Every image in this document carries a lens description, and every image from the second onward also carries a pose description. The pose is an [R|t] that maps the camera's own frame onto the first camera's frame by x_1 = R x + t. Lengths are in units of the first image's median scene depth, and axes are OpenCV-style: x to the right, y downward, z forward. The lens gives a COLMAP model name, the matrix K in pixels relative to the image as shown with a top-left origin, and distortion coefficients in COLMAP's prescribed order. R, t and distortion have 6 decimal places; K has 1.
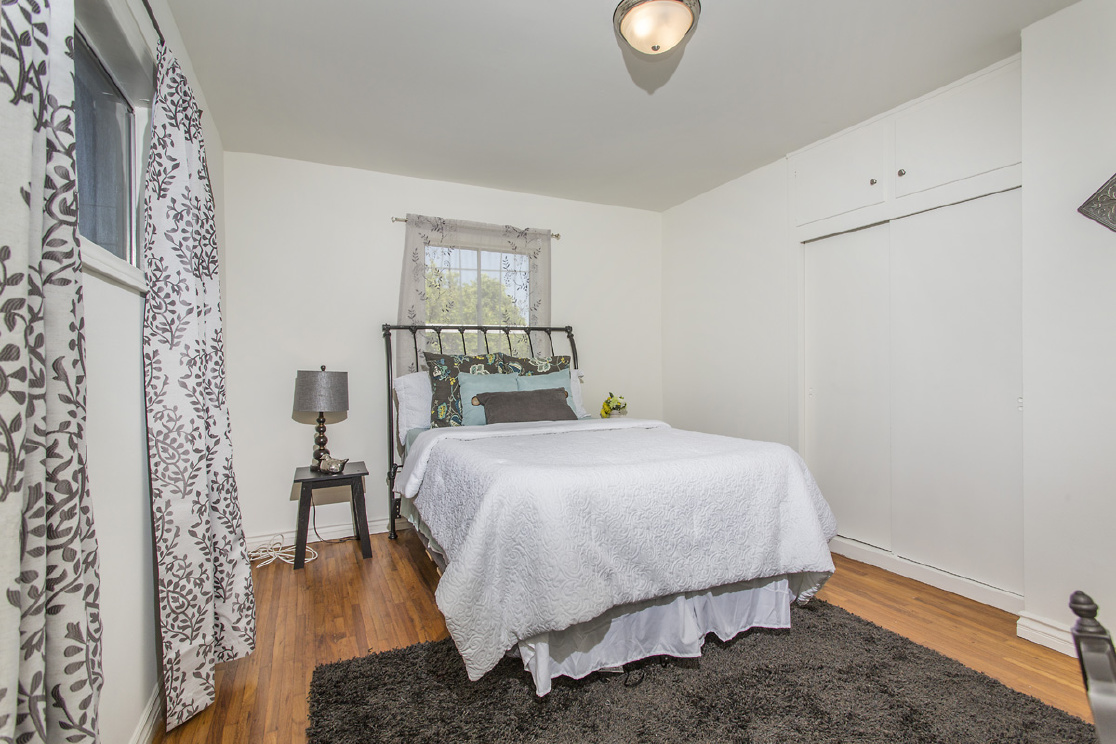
lens RADIAL K [[532.5, 0, 547.1], [0, 532.5, 360.6], [0, 0, 1]] dist [-0.000755, 0.000147]
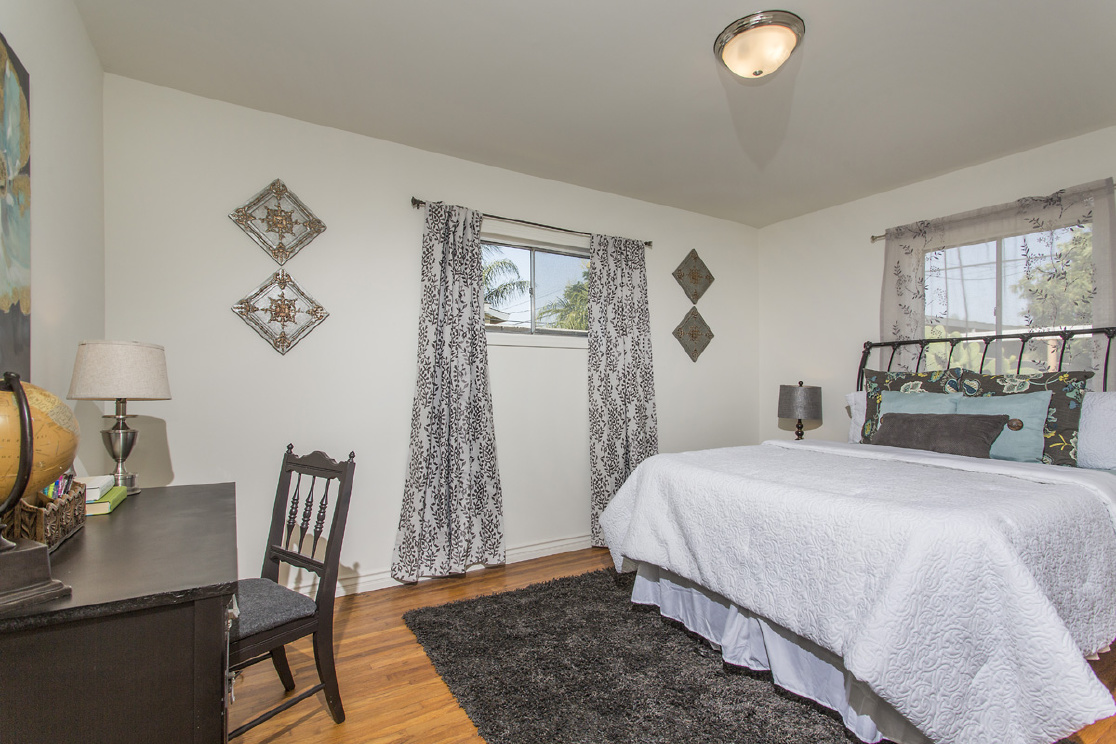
lens RADIAL K [[535.1, 0, 558.0], [0, 535.1, 372.0], [0, 0, 1]] dist [0.001064, 0.000421]
pose [[0.107077, -0.006467, -0.994230, 0.717204], [0.004344, 0.999972, -0.006036, -0.007001], [0.994241, -0.003672, 0.107102, 0.308384]]
